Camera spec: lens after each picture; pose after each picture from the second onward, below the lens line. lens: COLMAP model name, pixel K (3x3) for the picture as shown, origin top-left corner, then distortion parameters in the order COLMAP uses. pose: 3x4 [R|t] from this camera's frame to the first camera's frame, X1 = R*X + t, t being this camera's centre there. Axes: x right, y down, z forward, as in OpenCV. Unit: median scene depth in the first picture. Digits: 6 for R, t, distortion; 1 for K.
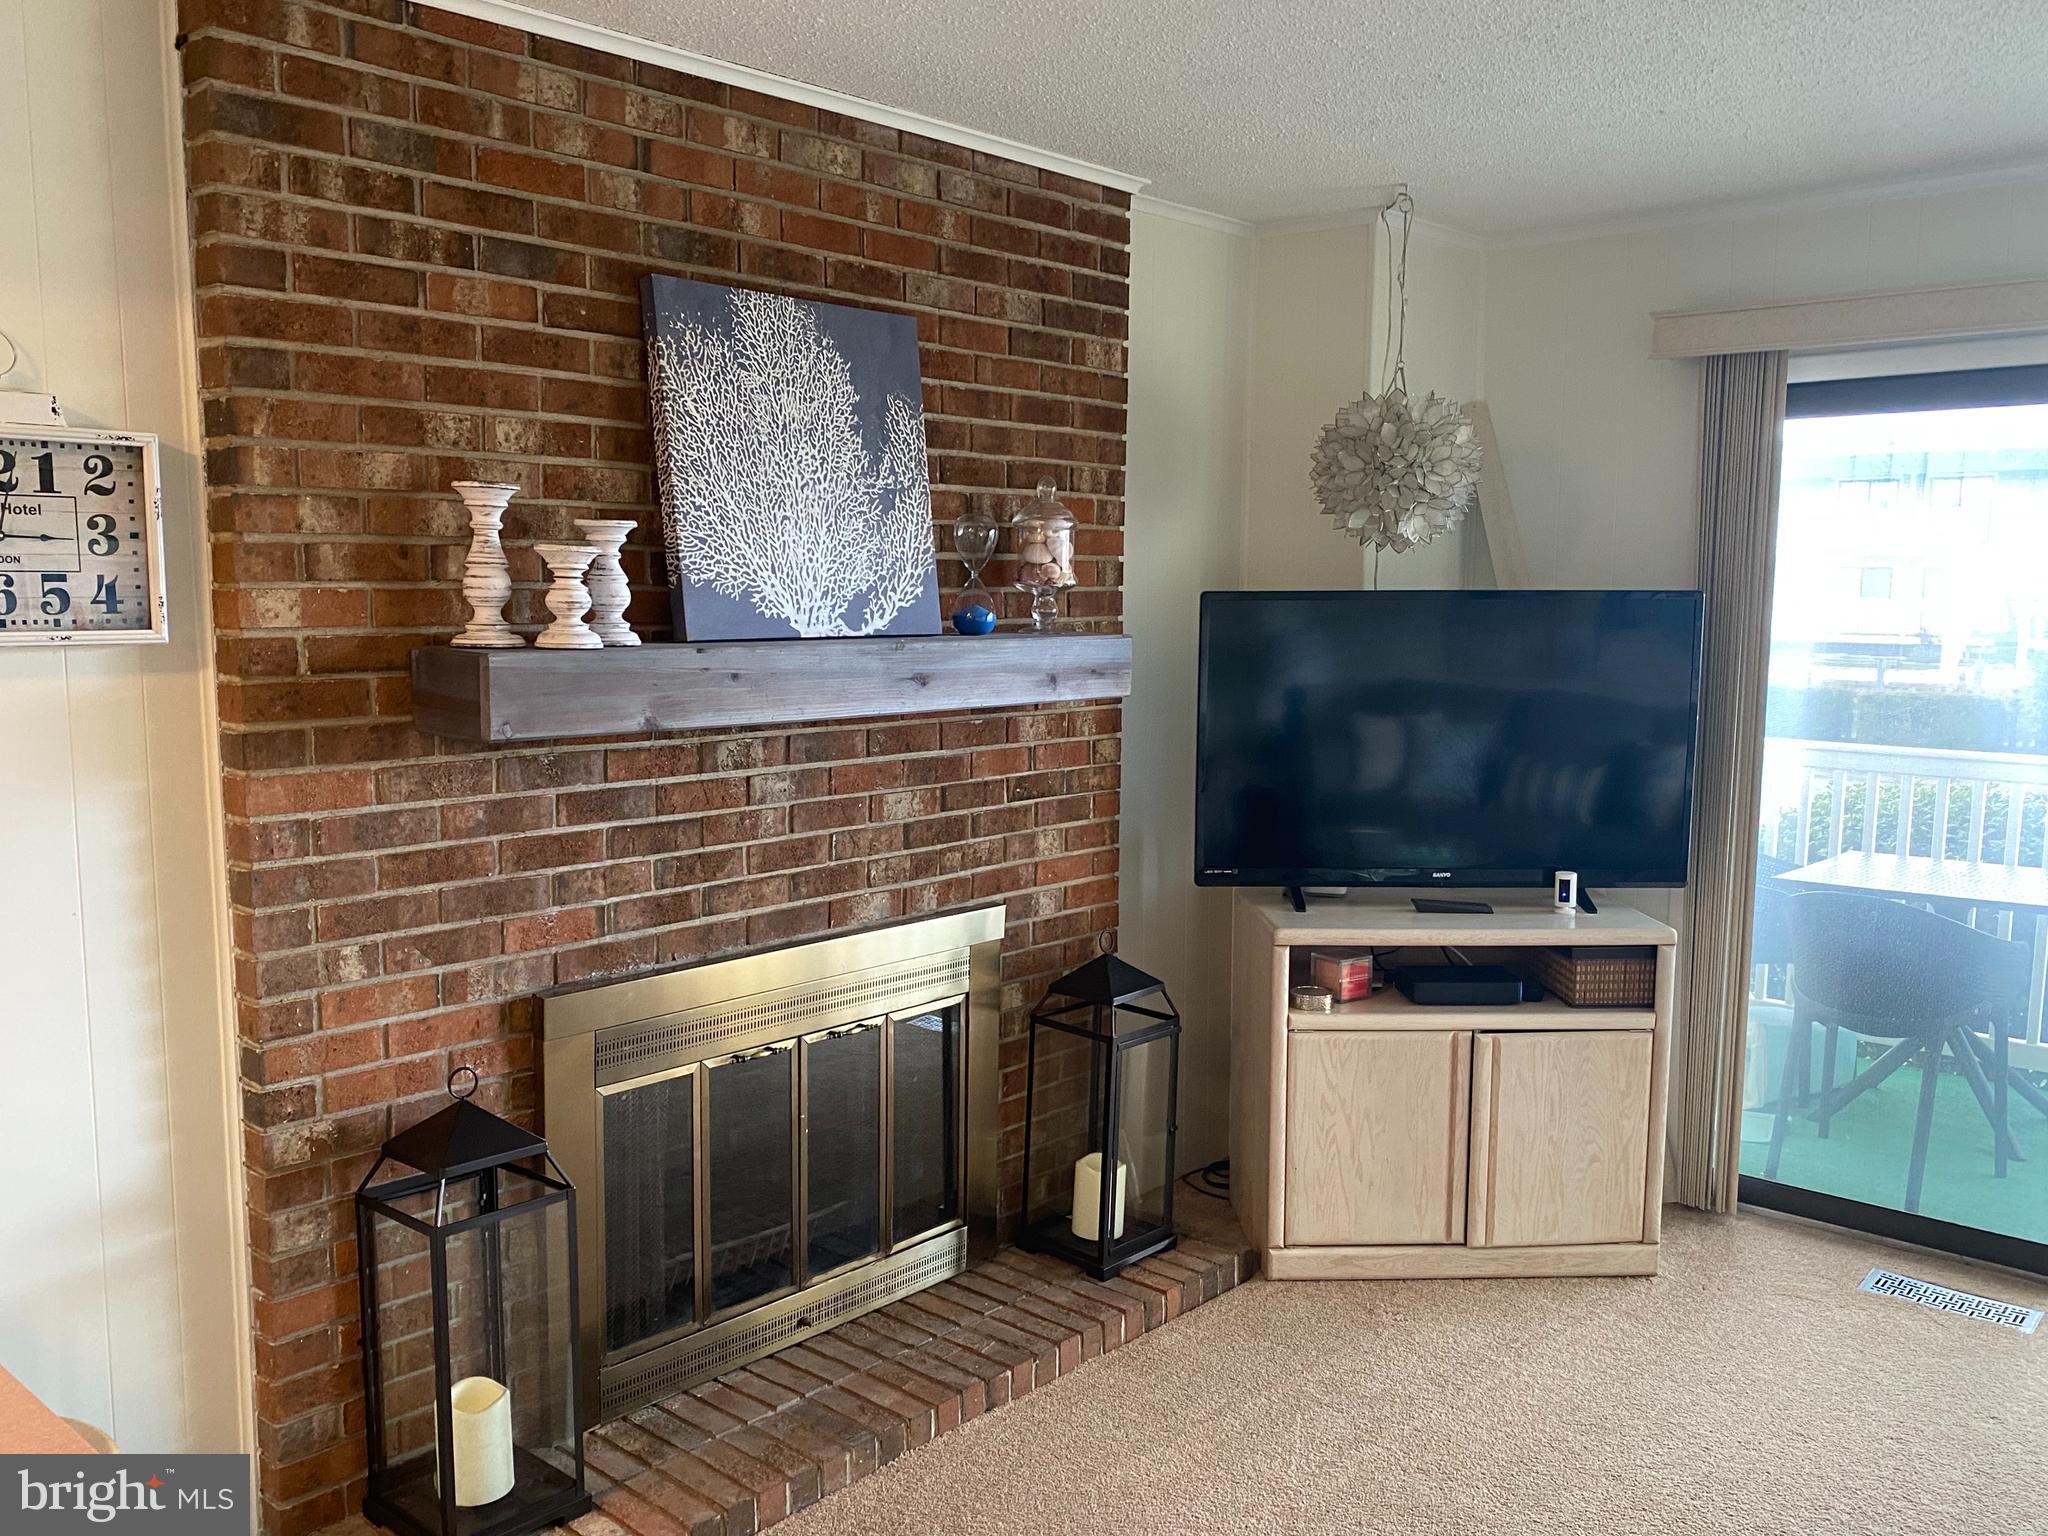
lens RADIAL K [[1698.5, 0, 1023.9], [0, 1698.5, 806.9], [0, 0, 1]] dist [0.158946, -0.397687]
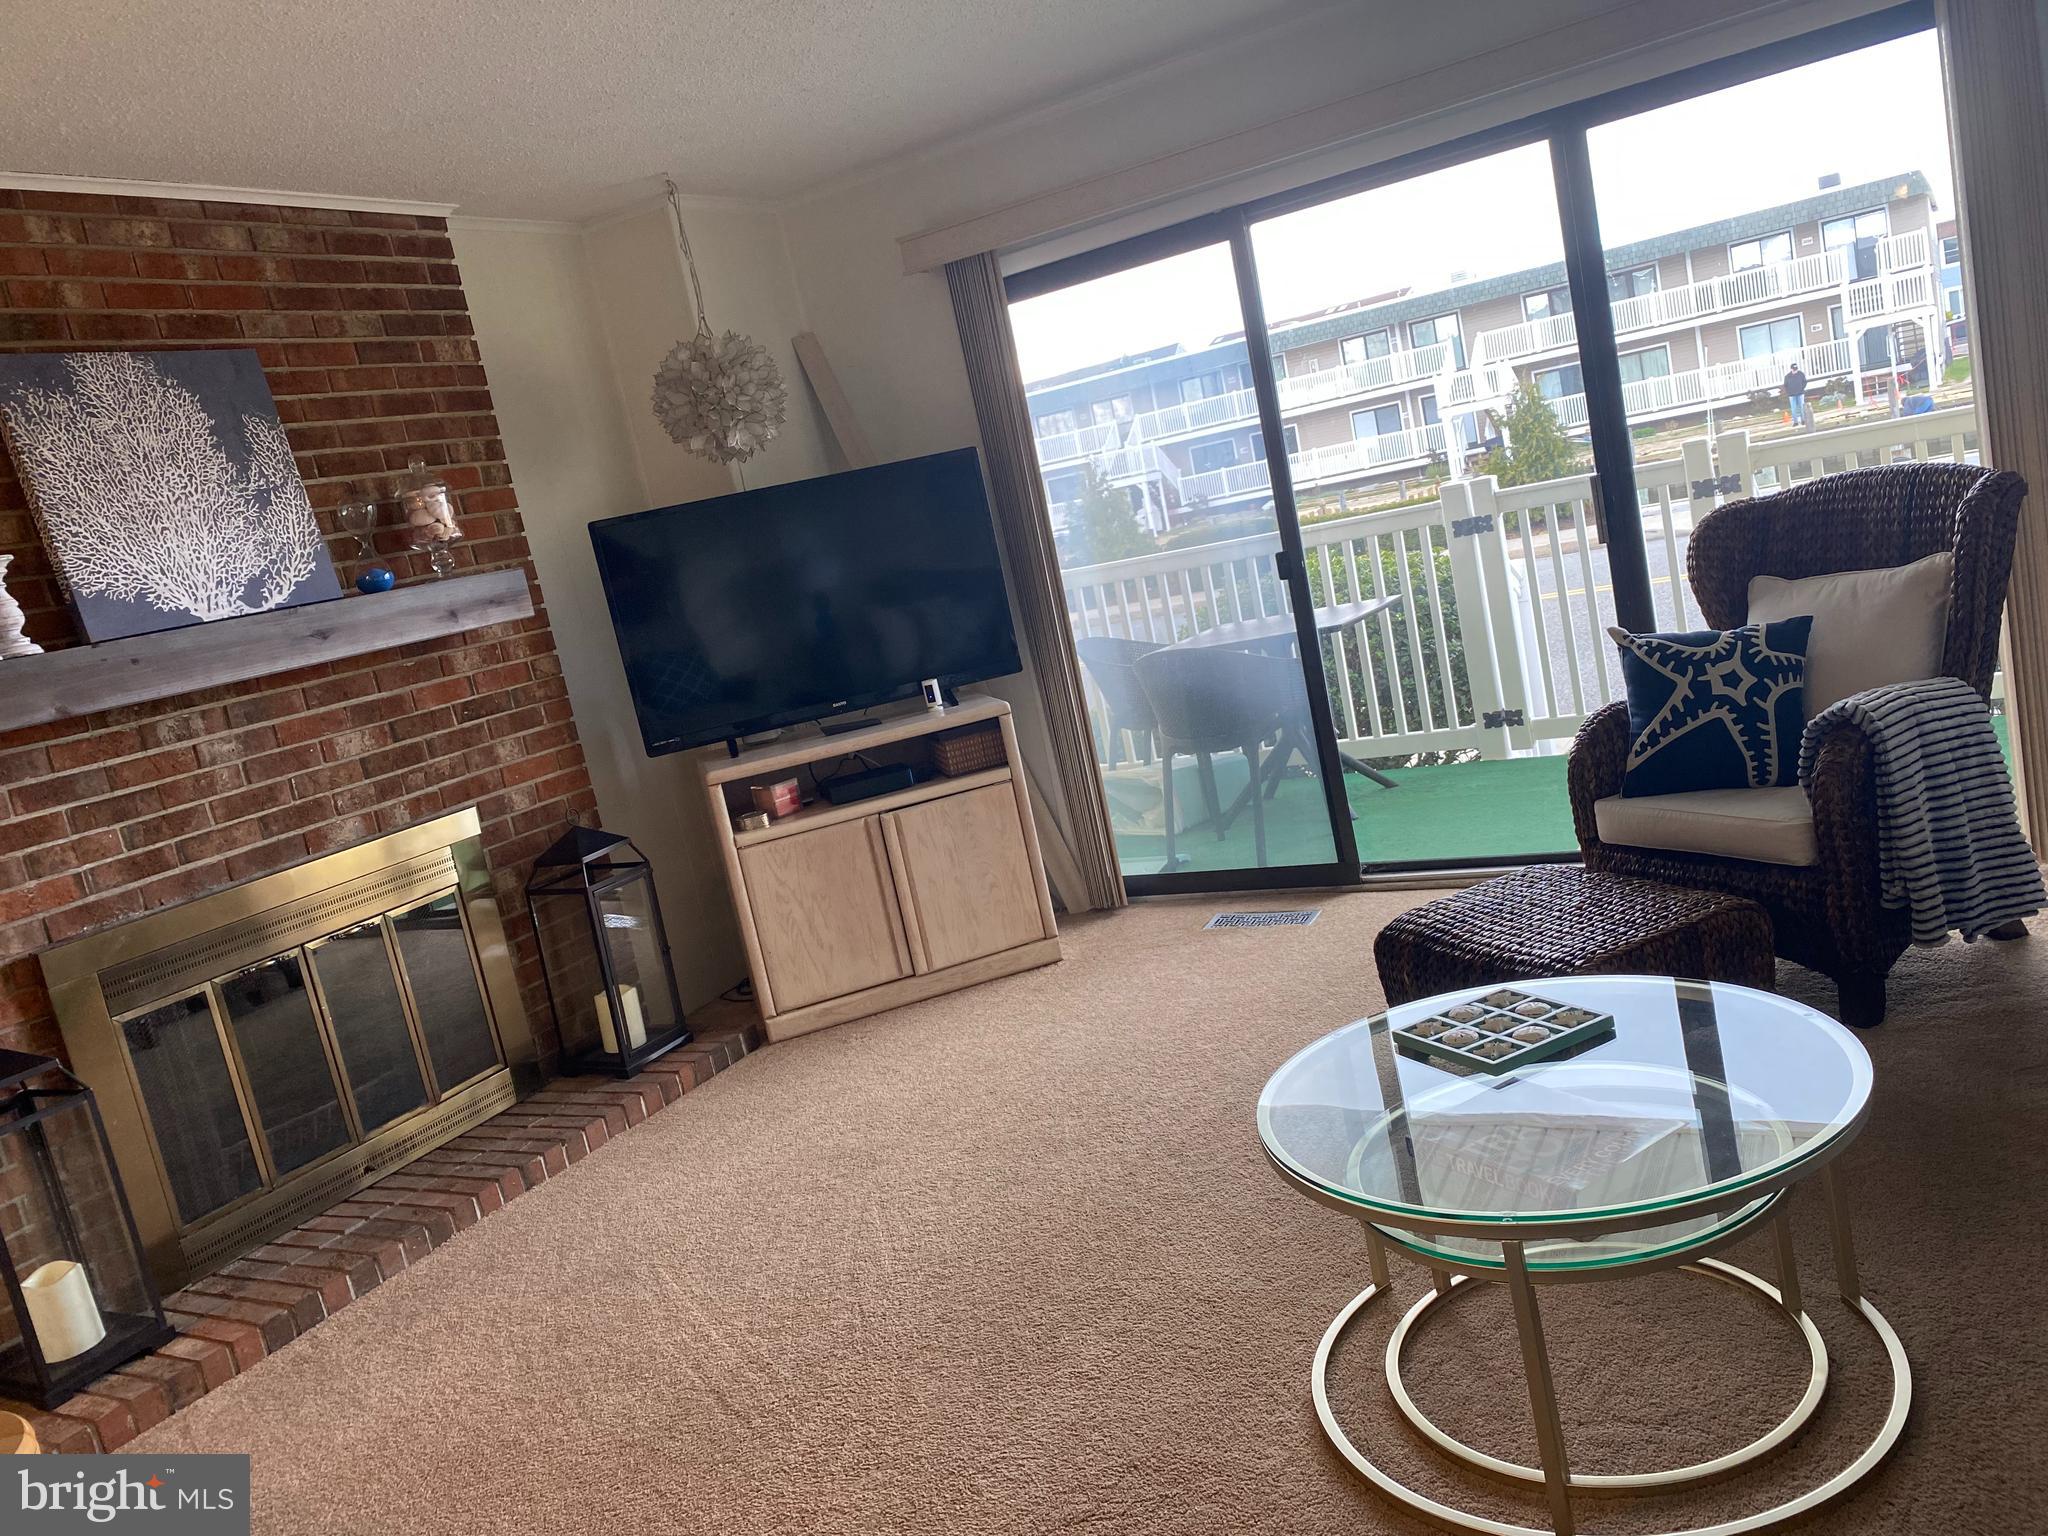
lens RADIAL K [[1563.0, 0, 1024.0], [0, 1563.0, 768.0], [0, 0, 1]] dist [0.016646, -0.007469]
pose [[0.954585, -0.239137, 0.177709, 0.200869], [0.236877, 0.970939, 0.034146, 0.100564], [-0.180710, 0.009500, 0.983491, -0.201441]]
